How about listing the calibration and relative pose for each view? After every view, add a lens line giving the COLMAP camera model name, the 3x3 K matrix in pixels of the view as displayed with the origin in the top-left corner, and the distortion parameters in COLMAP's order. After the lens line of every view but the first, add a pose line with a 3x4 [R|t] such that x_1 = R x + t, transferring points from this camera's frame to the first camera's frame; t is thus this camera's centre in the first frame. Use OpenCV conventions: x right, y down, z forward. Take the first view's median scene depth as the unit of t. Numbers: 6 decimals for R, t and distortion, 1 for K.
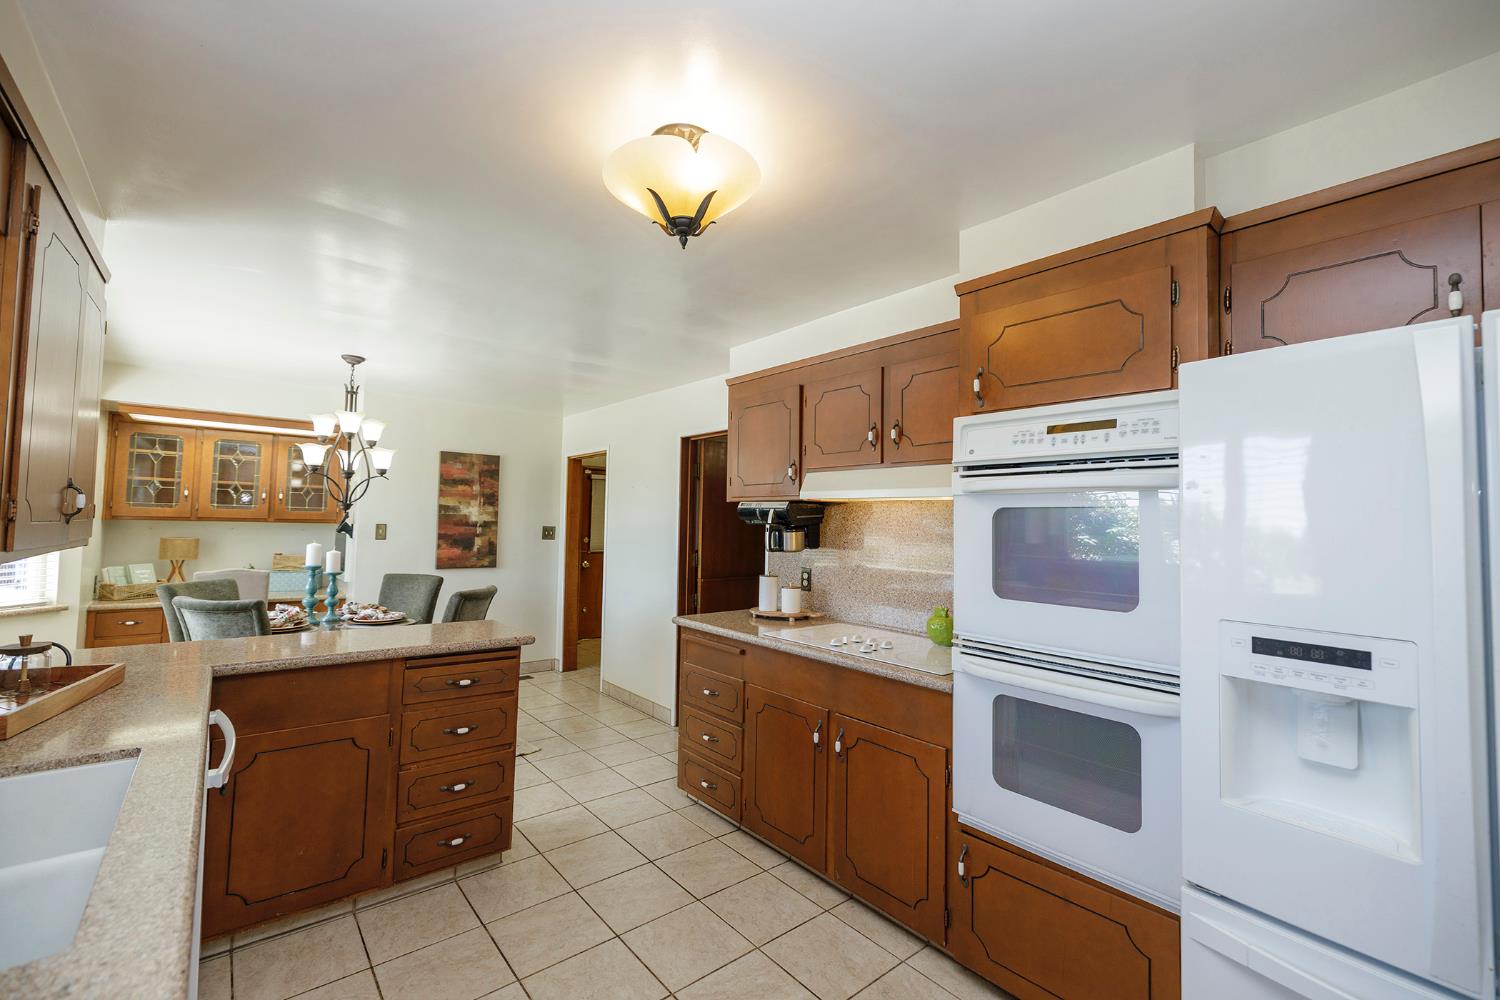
lens RADIAL K [[632.4, 0, 742.8], [0, 632.4, 490.5], [0, 0, 1]] dist [0.001360, 0.000112]
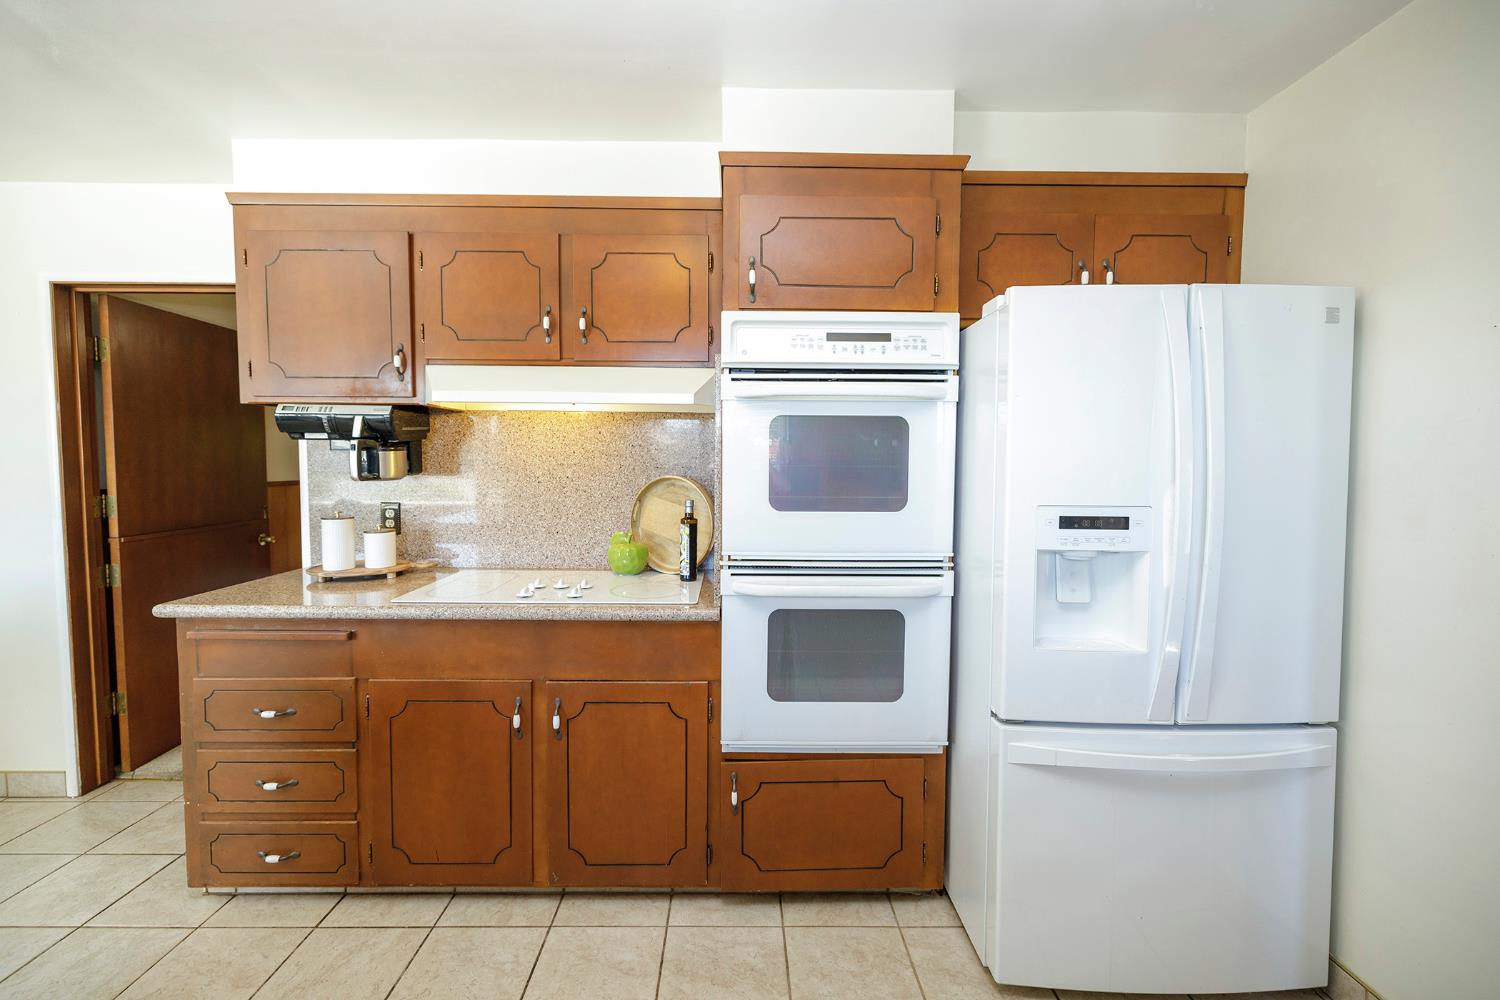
lens RADIAL K [[632.4, 0, 742.8], [0, 632.4, 490.5], [0, 0, 1]] dist [0.001360, 0.000112]
pose [[0.628581, -0.054444, 0.775836, -0.278619], [-0.032319, 0.994857, 0.095999, 0.038538], [-0.777072, -0.085417, 0.623588, 0.345264]]
